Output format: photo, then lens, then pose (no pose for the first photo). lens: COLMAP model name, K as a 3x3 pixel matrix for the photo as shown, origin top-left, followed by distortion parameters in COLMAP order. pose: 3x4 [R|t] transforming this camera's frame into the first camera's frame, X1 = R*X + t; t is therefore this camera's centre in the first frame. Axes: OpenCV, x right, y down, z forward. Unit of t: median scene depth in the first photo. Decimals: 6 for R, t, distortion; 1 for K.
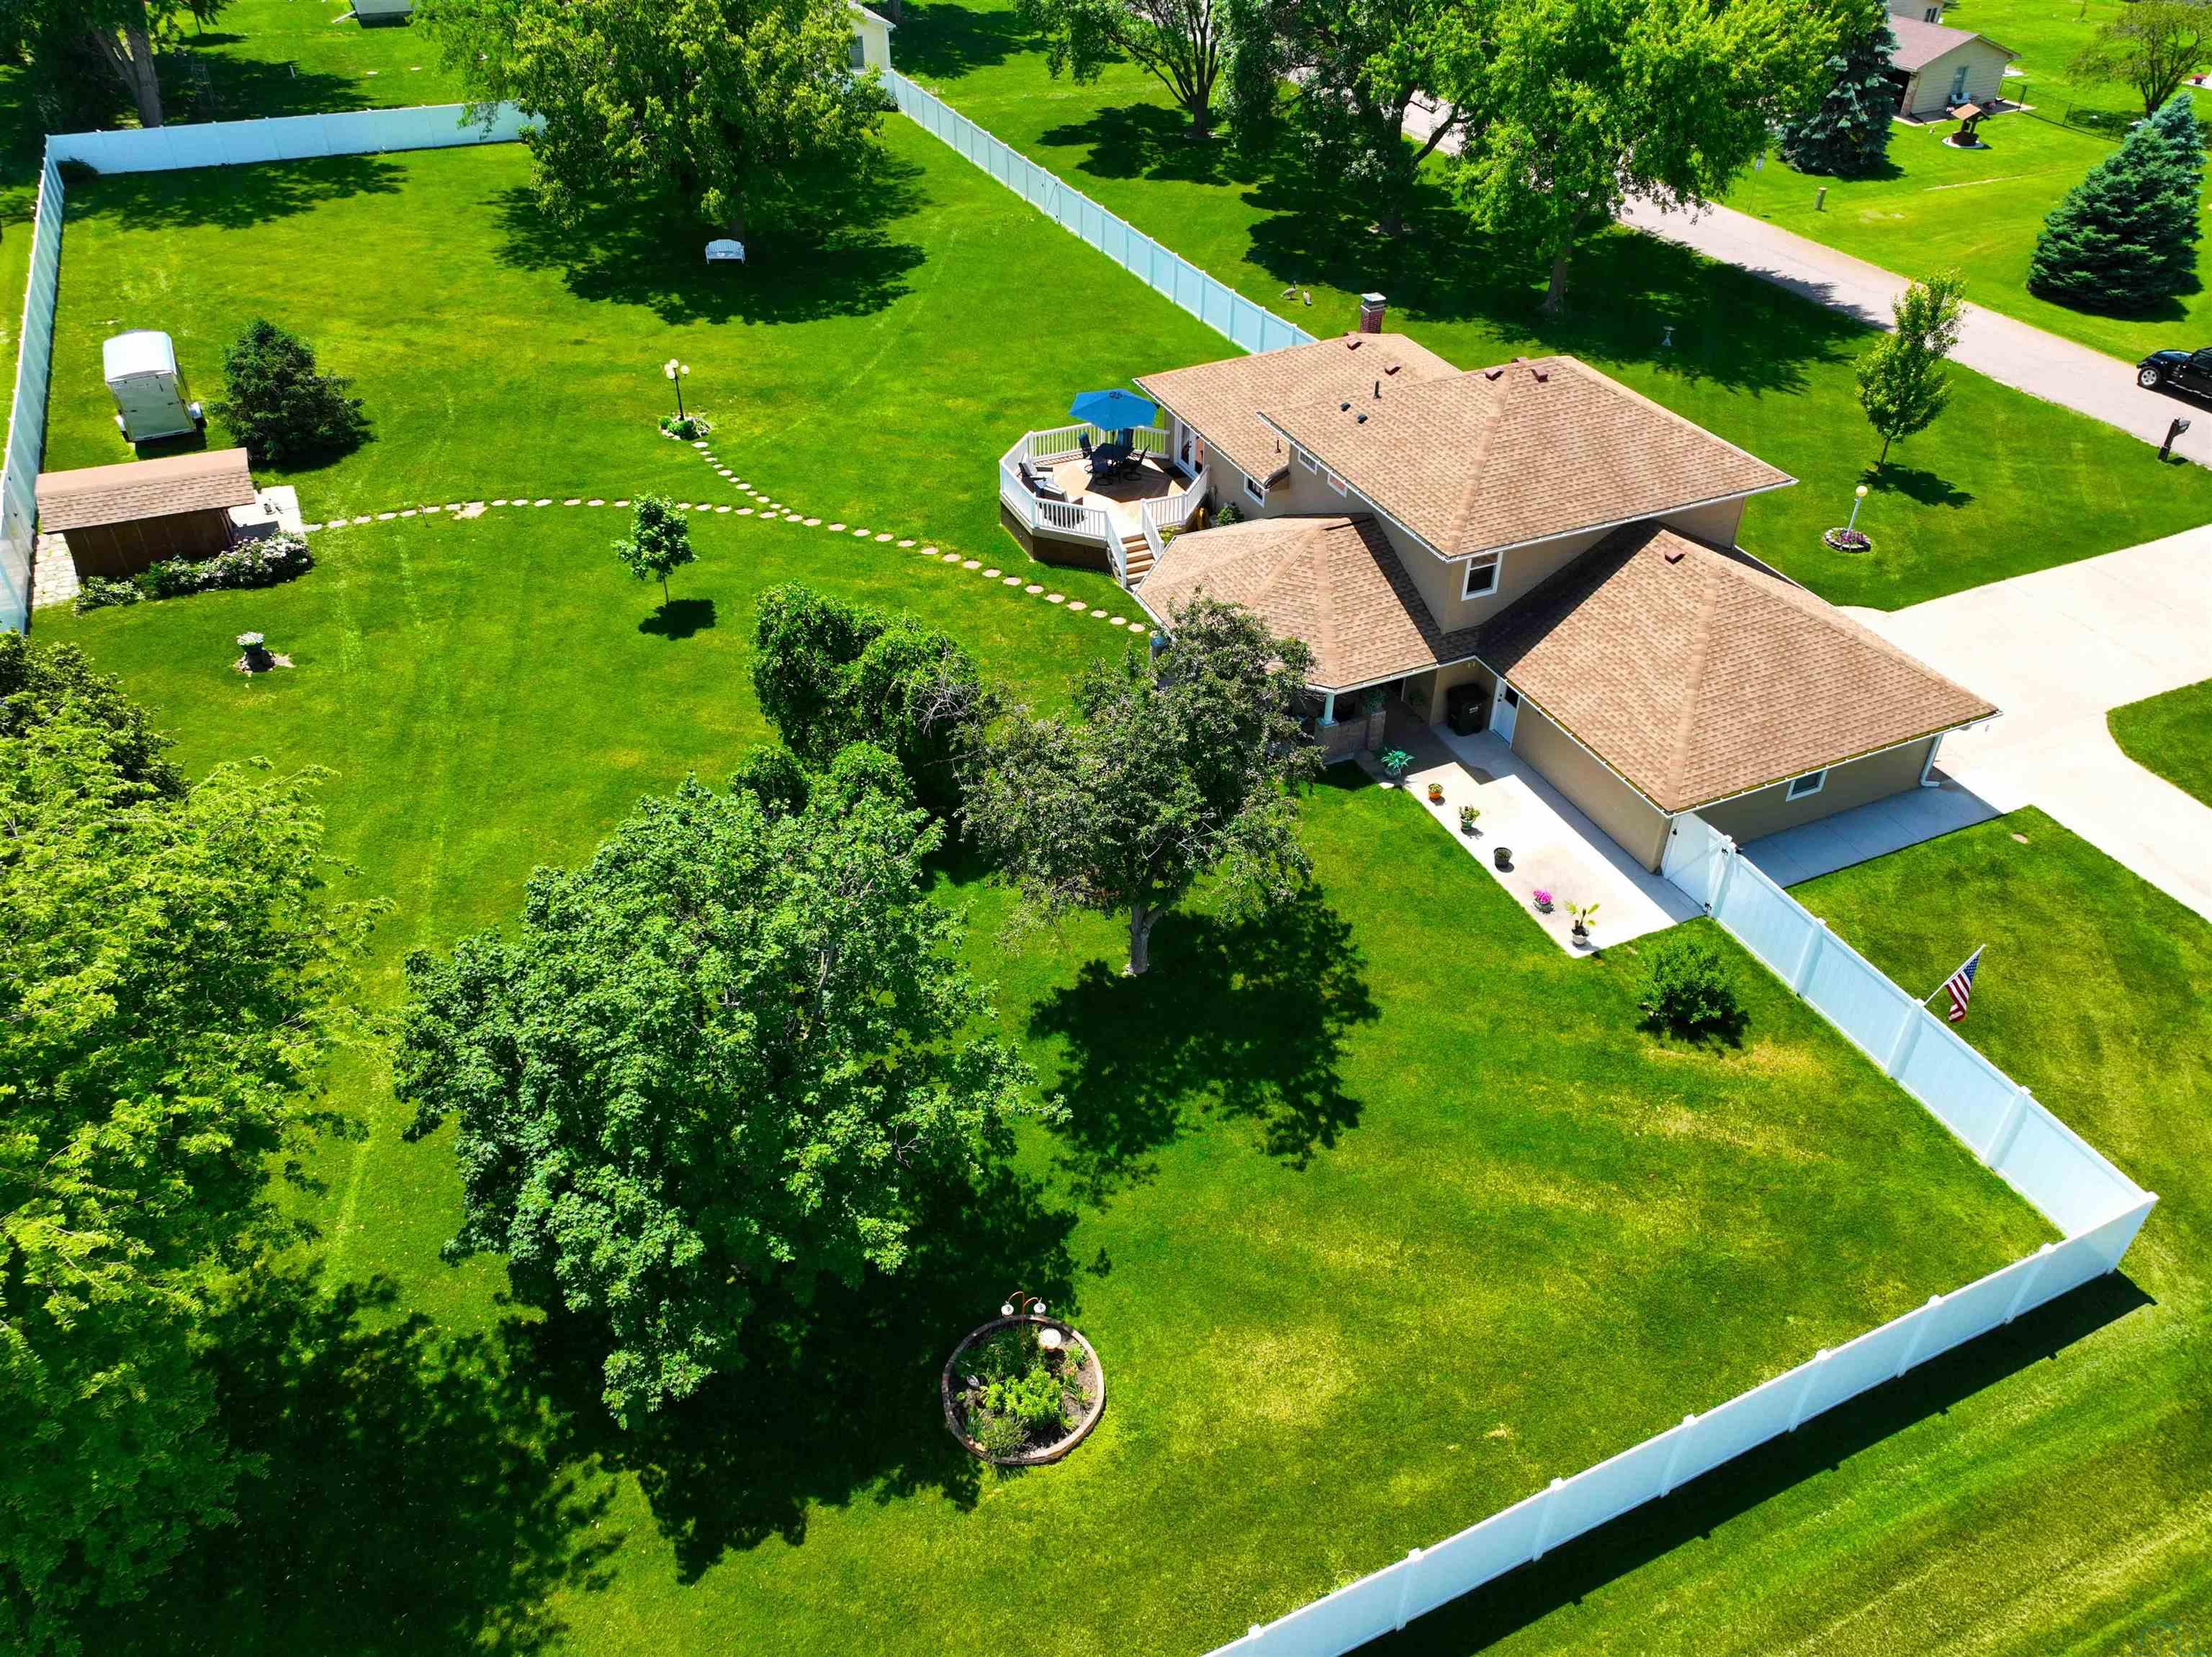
lens RADIAL K [[1562.4, 0, 1098.9], [0, 1562.4, 825.5], [0, 0, 1]] dist [-0.000377, 0.005446]
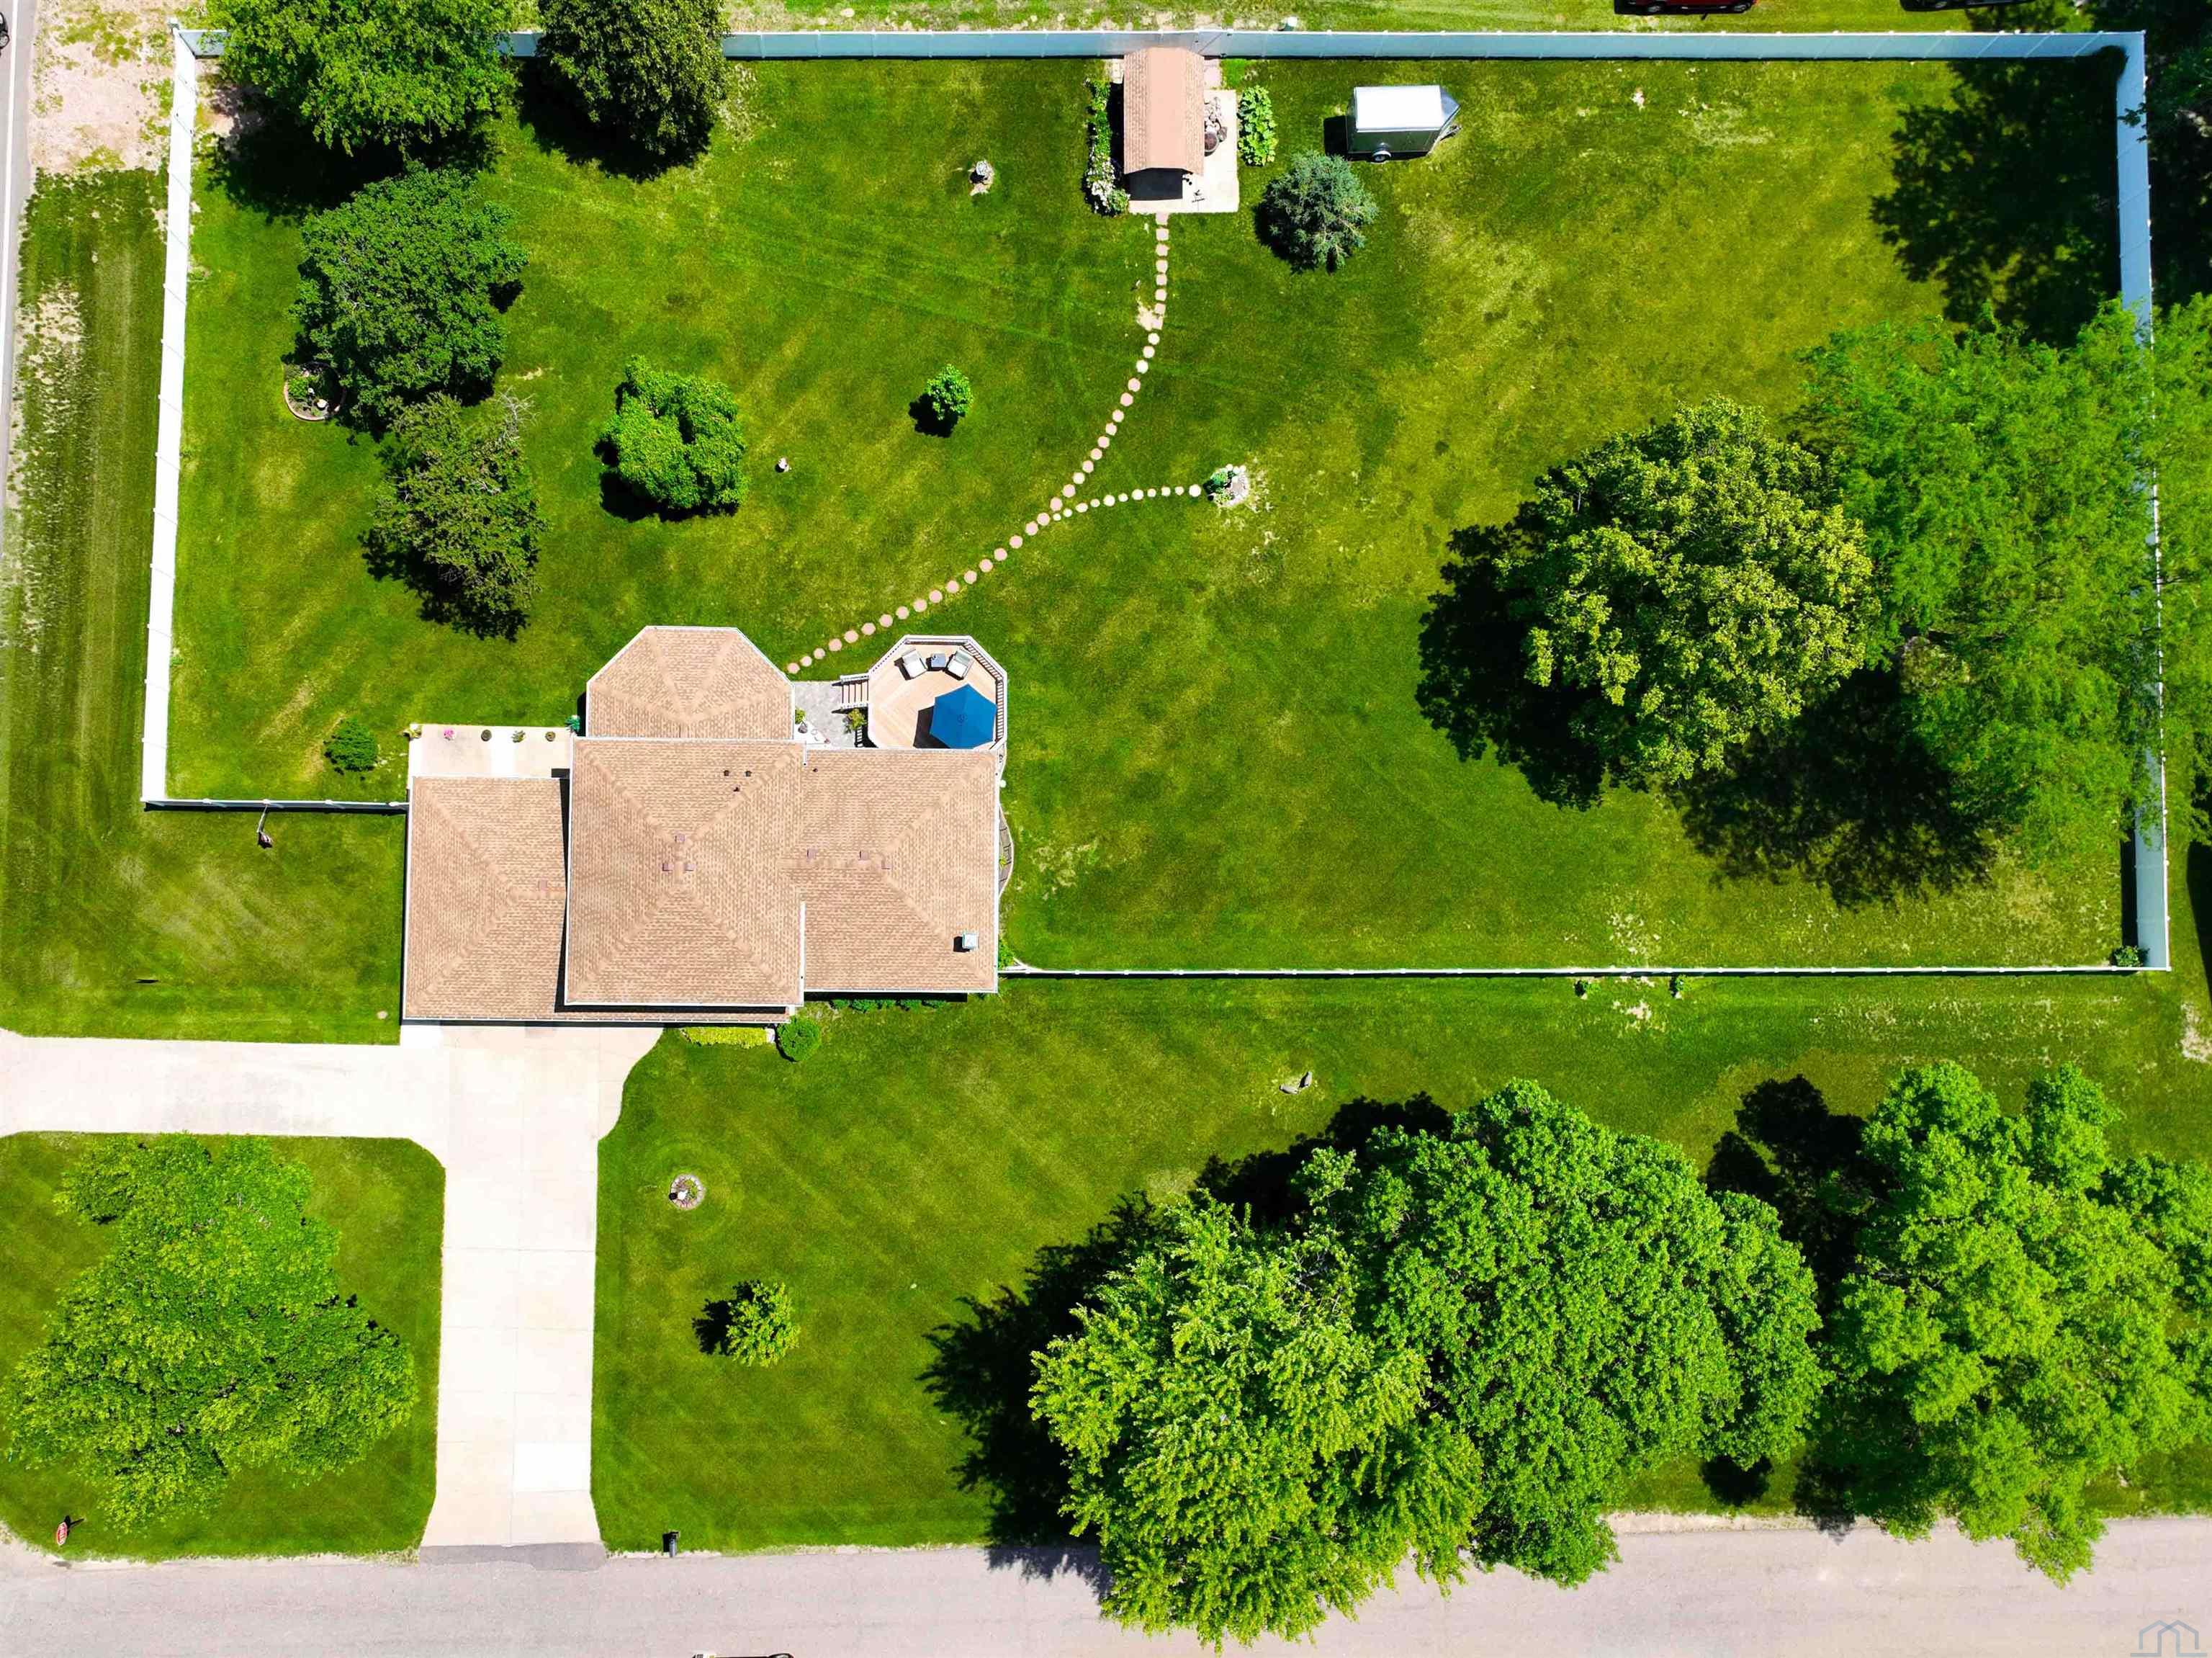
lens RADIAL K [[1562.5, 0, 1098.9], [0, 1562.5, 826.0], [0, 0, 1]] dist [-0.000377, 0.005446]
pose [[-0.412102, 0.904974, -0.105800, 0.198363], [-0.603125, -0.183908, 0.776156, -1.493675], [0.682944, 0.383666, 0.621601, 0.296143]]
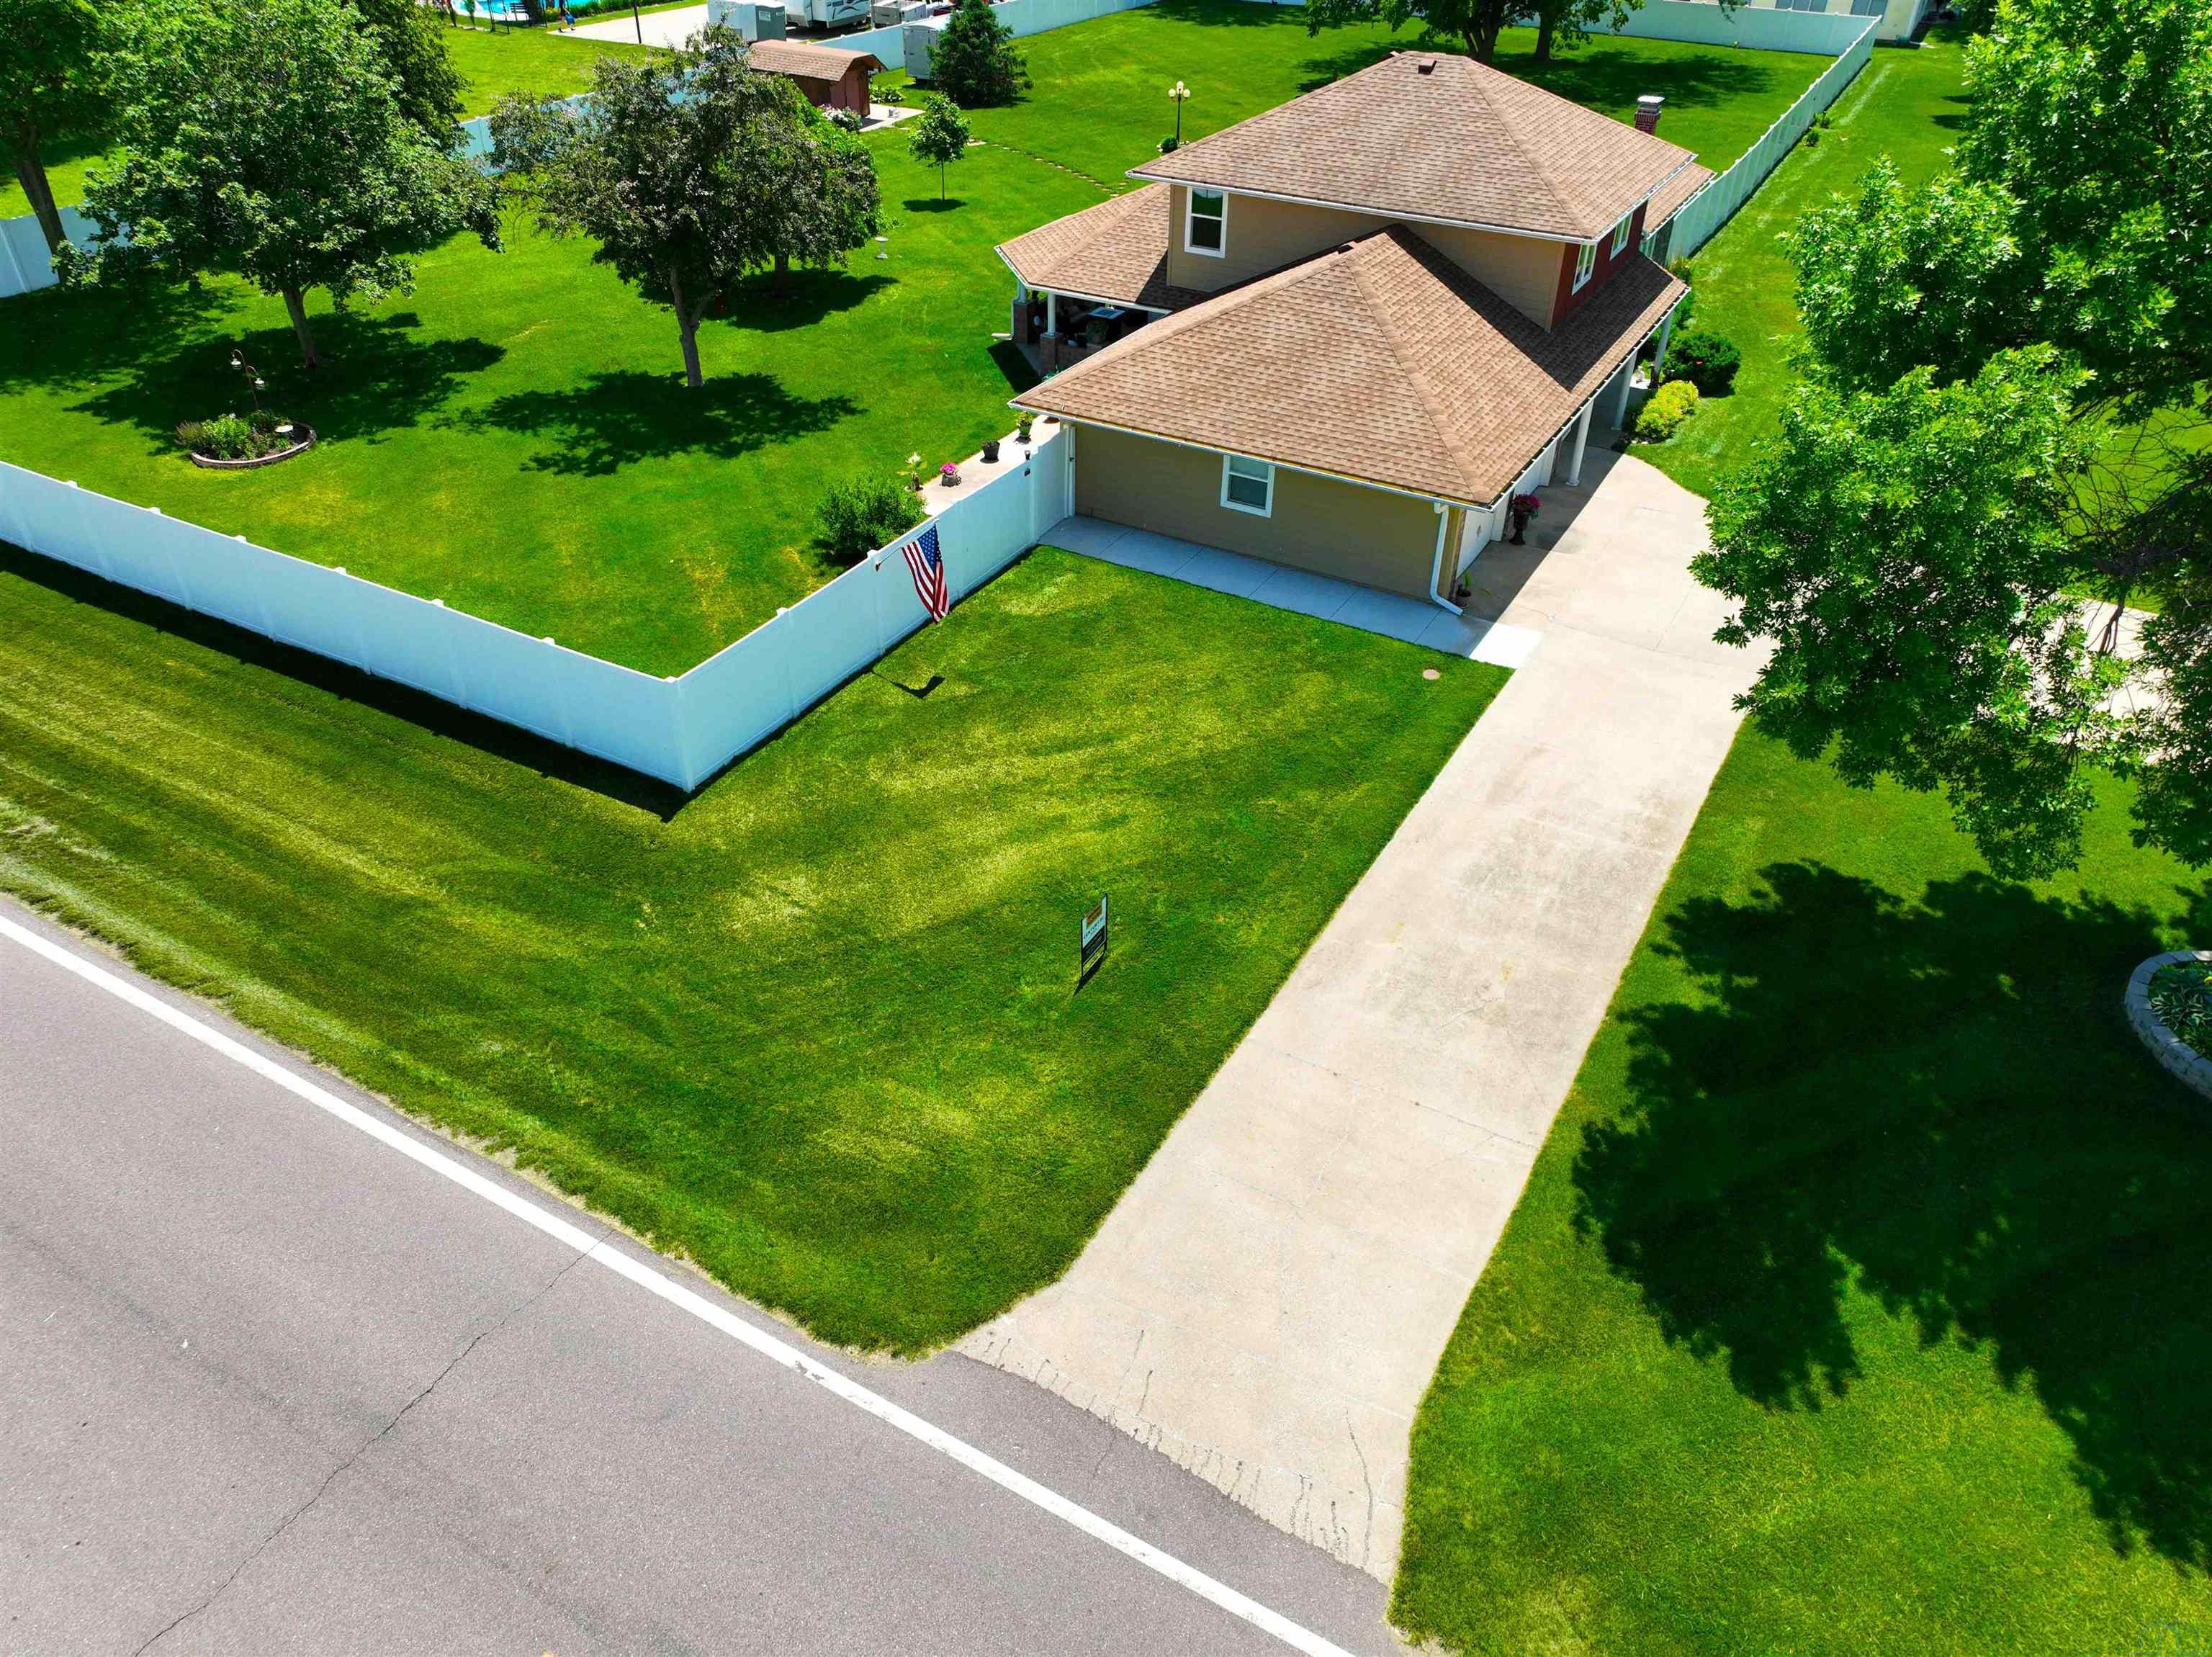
lens RADIAL K [[1552.1, 0, 1102.2], [0, 1552.1, 773.7], [0, 0, 1]] dist [0.027326, 0.000557]
pose [[0.586846, 0.450062, -0.673095, 0.830892], [-0.495501, 0.857075, 0.141071, 0.018076], [0.640383, 0.250732, 0.725977, 0.297493]]
